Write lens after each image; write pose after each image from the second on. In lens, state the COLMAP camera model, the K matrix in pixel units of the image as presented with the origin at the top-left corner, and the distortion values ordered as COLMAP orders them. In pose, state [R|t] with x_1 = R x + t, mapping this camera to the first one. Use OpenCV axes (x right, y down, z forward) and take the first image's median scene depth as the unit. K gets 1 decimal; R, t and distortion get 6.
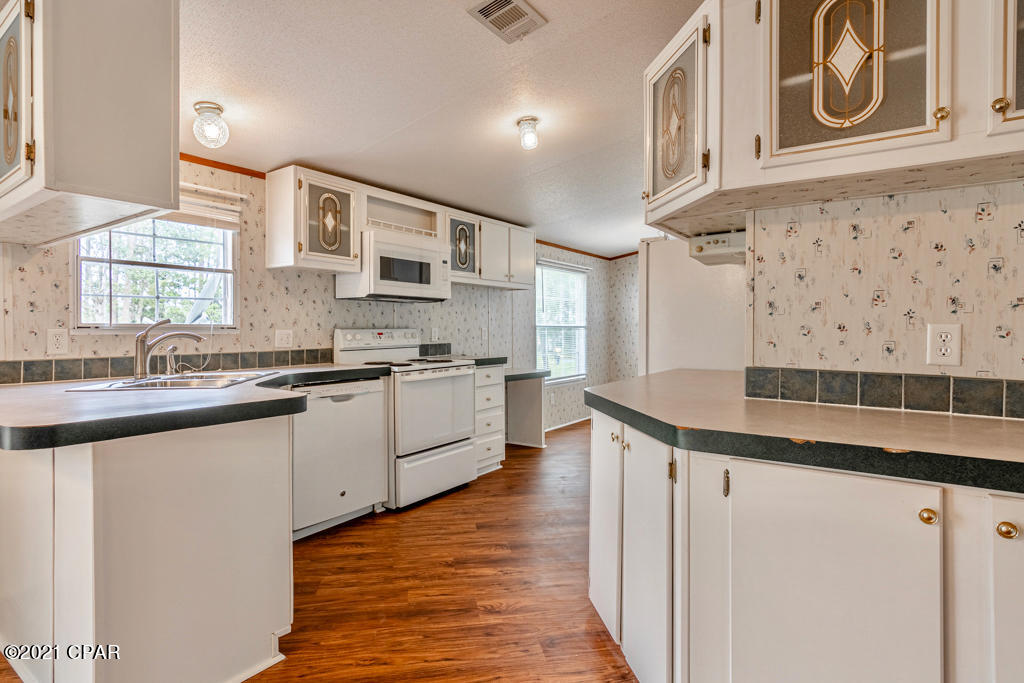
lens RADIAL K [[523.9, 0, 500.7], [0, 523.9, 325.6], [0, 0, 1]] dist [-0.001162, -0.000662]
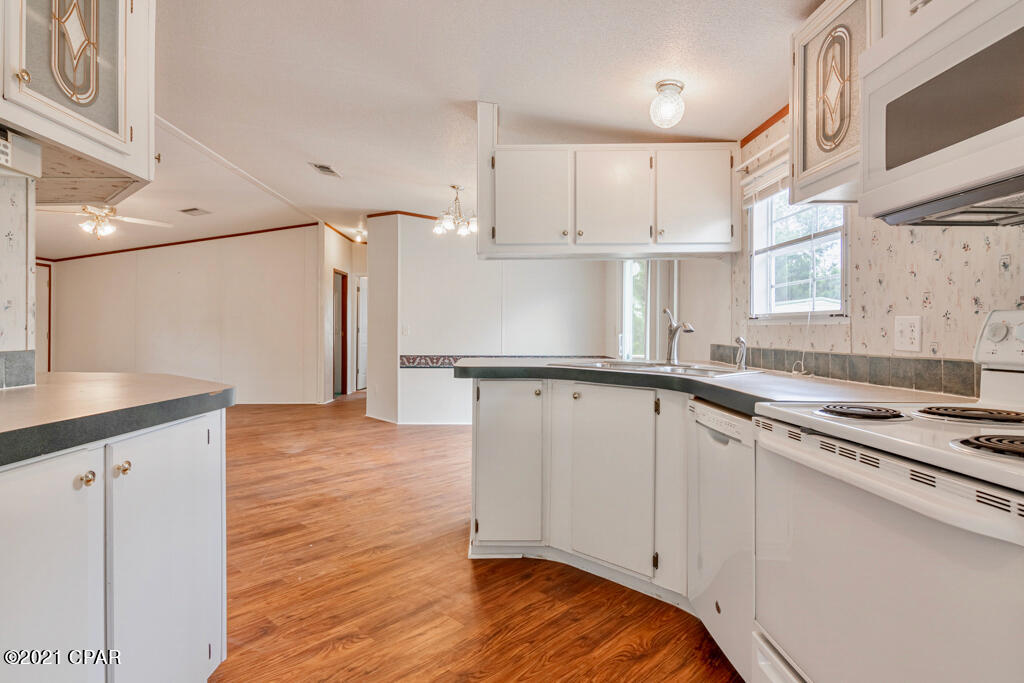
lens RADIAL K [[547.4, 0, 502.4], [0, 547.4, 332.8], [0, 0, 1]] dist [0.029509, -0.001087]
pose [[-0.788404, 0.002307, -0.615154, 0.244755], [0.002449, 0.999997, 0.000612, 0.025996], [0.615153, -0.001024, -0.788407, 1.327359]]
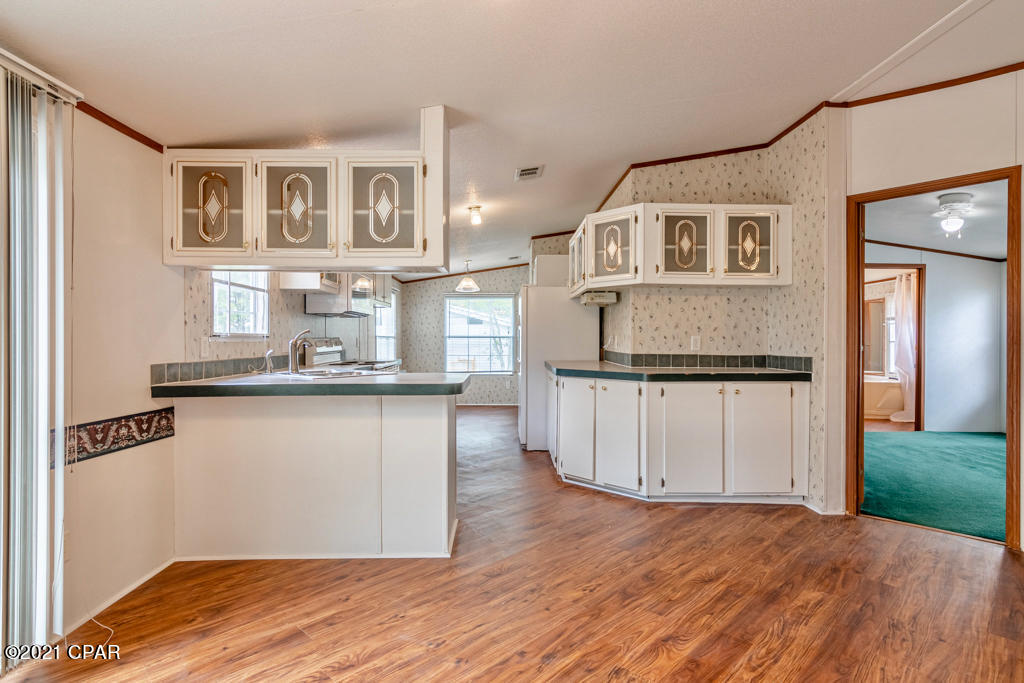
lens RADIAL K [[523.9, 0, 478.3], [0, 523.9, 336.0], [0, 0, 1]] dist [-0.001162, -0.000662]
pose [[0.823483, 0.003631, 0.567329, -0.831604], [-0.004017, 0.999992, -0.000570, 0.001577], [-0.567327, -0.001809, 0.823491, -0.317344]]
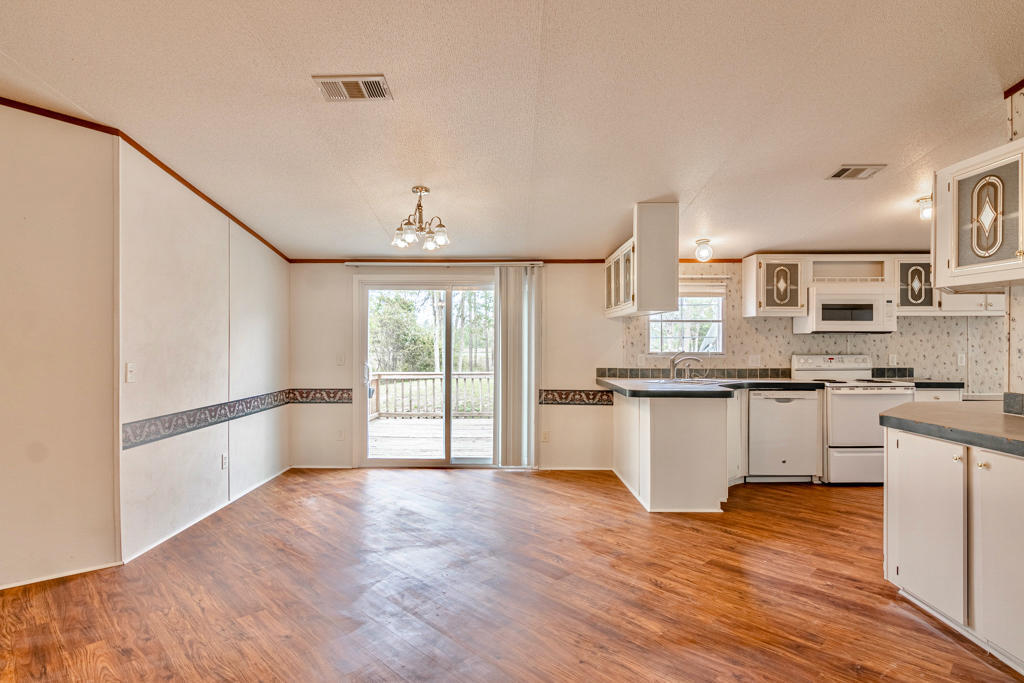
lens RADIAL K [[523.9, 0, 512.0], [0, 523.9, 351.9], [0, 0, 1]] dist [-0.001162, -0.000662]
pose [[0.582704, 0.014305, -0.812559, 0.494959], [0.003167, 0.999798, 0.019872, -0.040277], [0.812679, -0.014153, 0.582540, -0.571761]]
